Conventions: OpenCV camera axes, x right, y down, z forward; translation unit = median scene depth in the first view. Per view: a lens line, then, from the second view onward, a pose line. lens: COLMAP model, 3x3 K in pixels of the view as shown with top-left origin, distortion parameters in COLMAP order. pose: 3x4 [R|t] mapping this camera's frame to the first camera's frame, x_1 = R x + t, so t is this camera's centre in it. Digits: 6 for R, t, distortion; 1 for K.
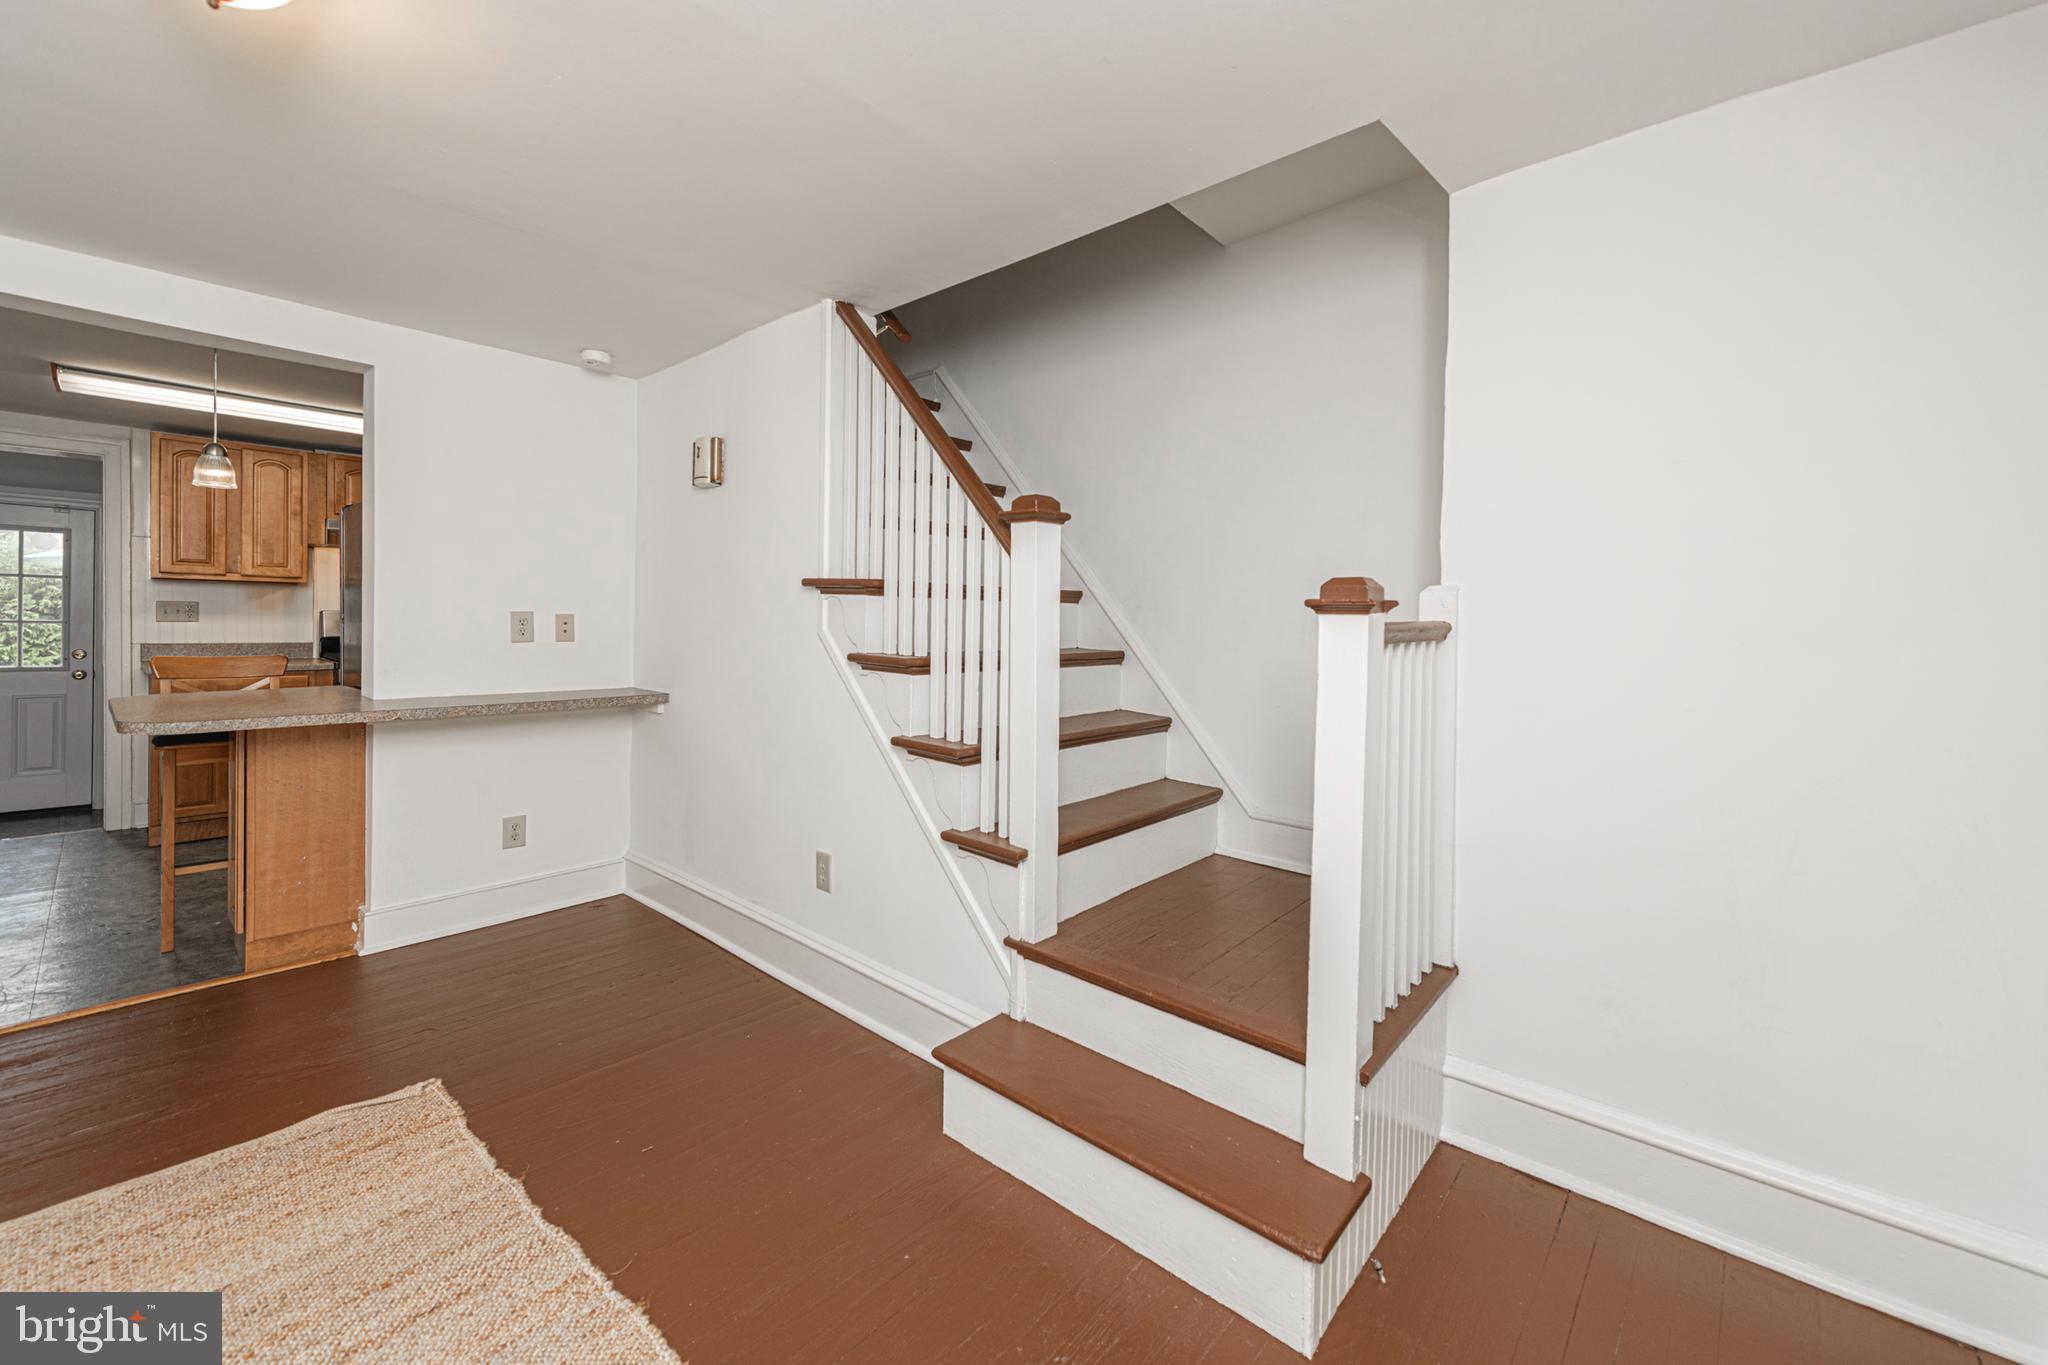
lens RADIAL K [[802.4, 0, 989.6], [0, 802.4, 638.3], [0, 0, 1]] dist [0.001847, -0.000773]
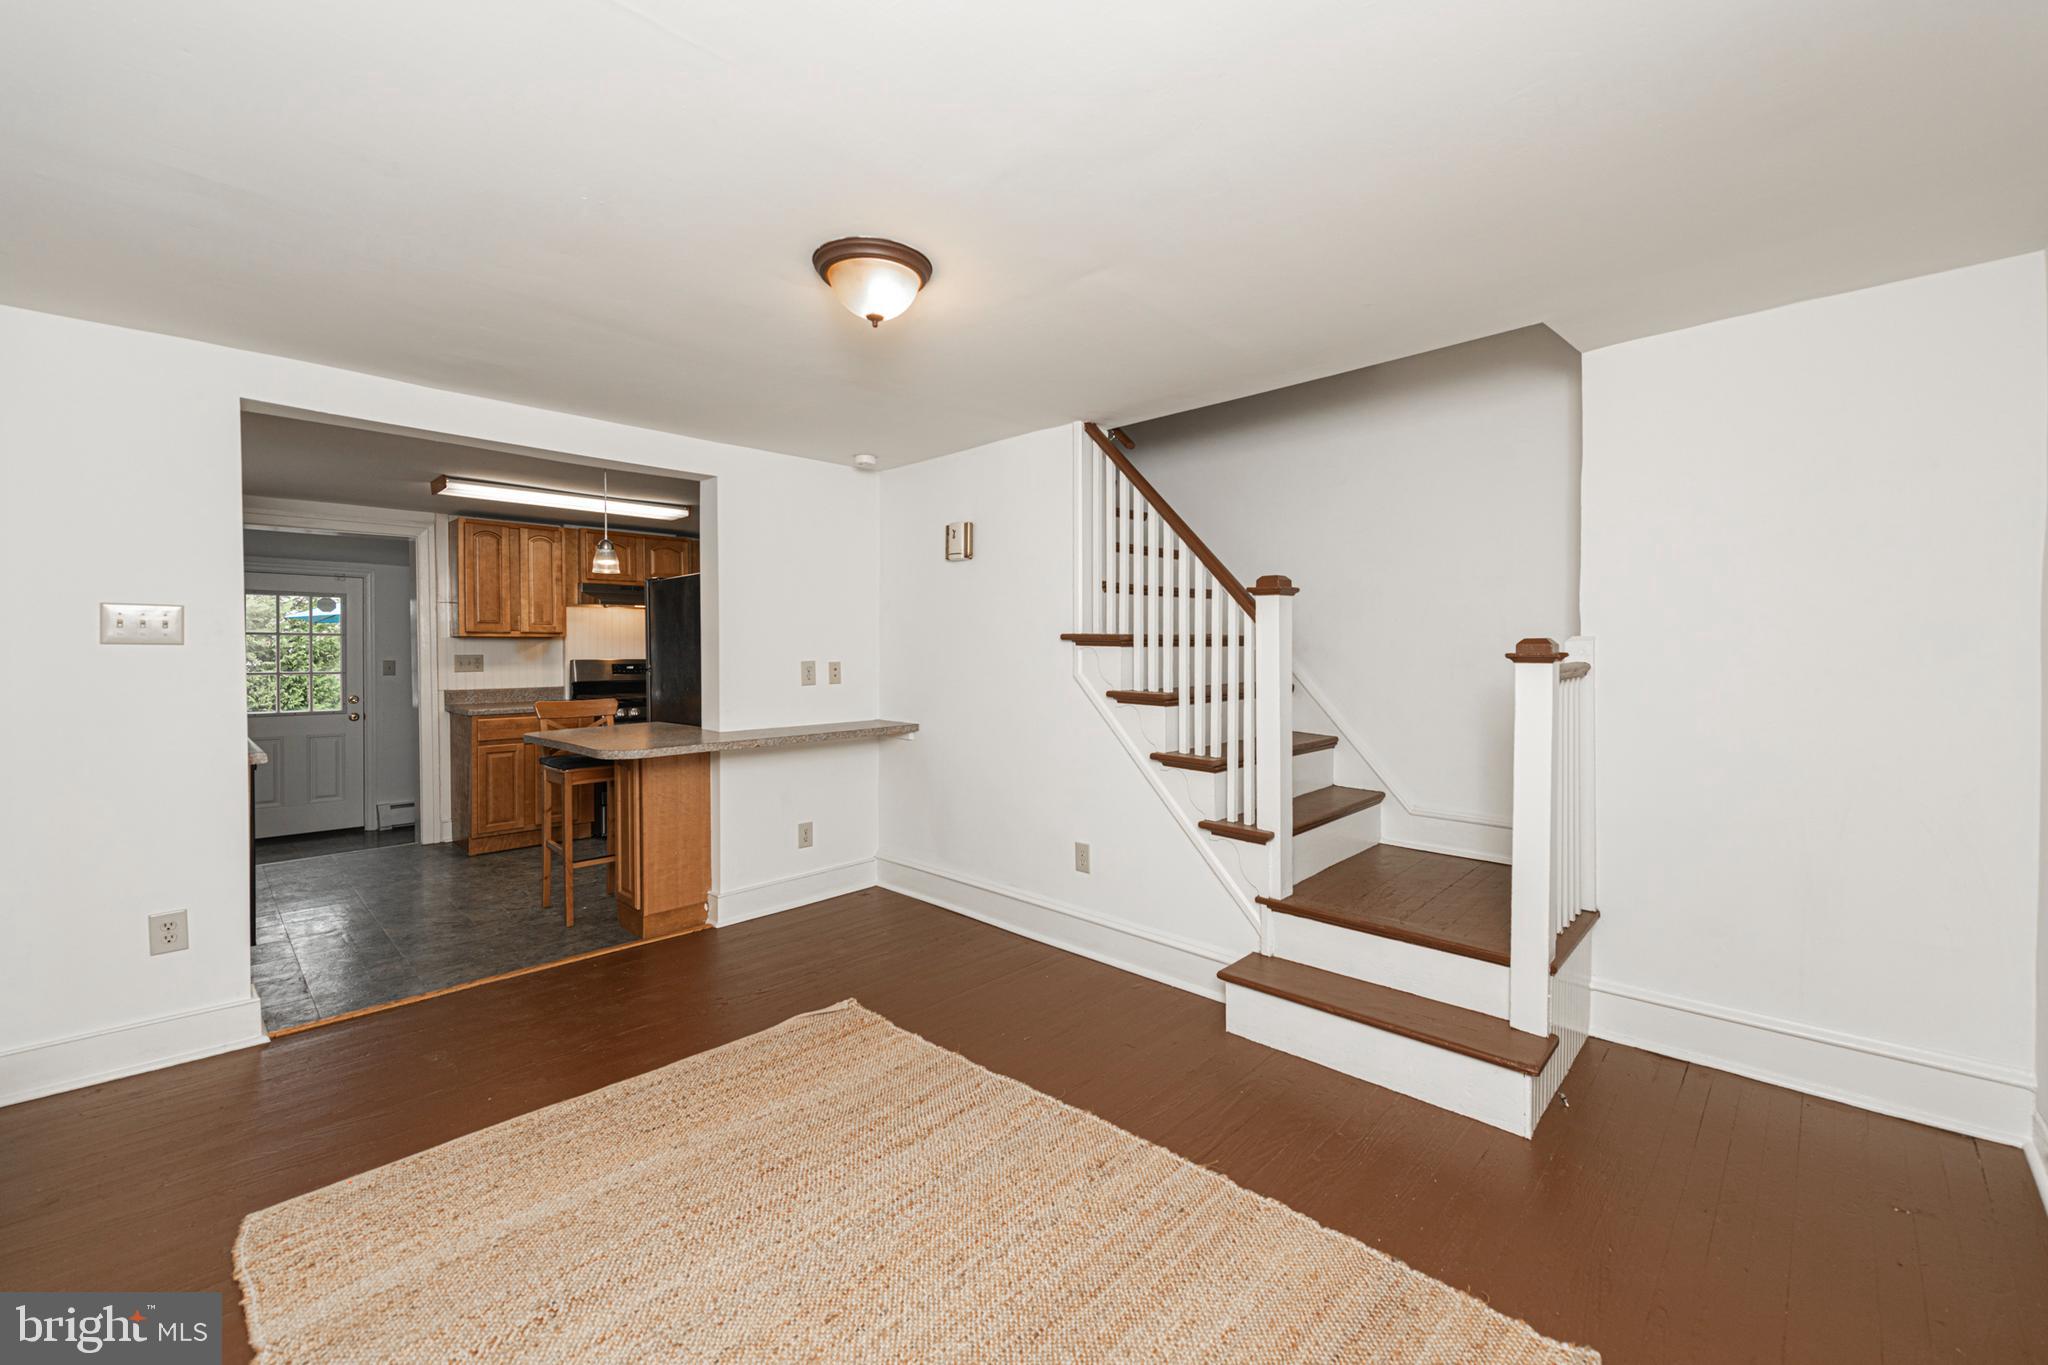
lens RADIAL K [[802.4, 0, 997.1], [0, 802.4, 664.8], [0, 0, 1]] dist [0.001847, -0.000773]
pose [[0.999066, -0.019091, -0.038757, -0.288488], [0.019038, 0.999817, -0.001737, -0.024144], [0.038783, 0.000997, 0.999247, -0.312248]]
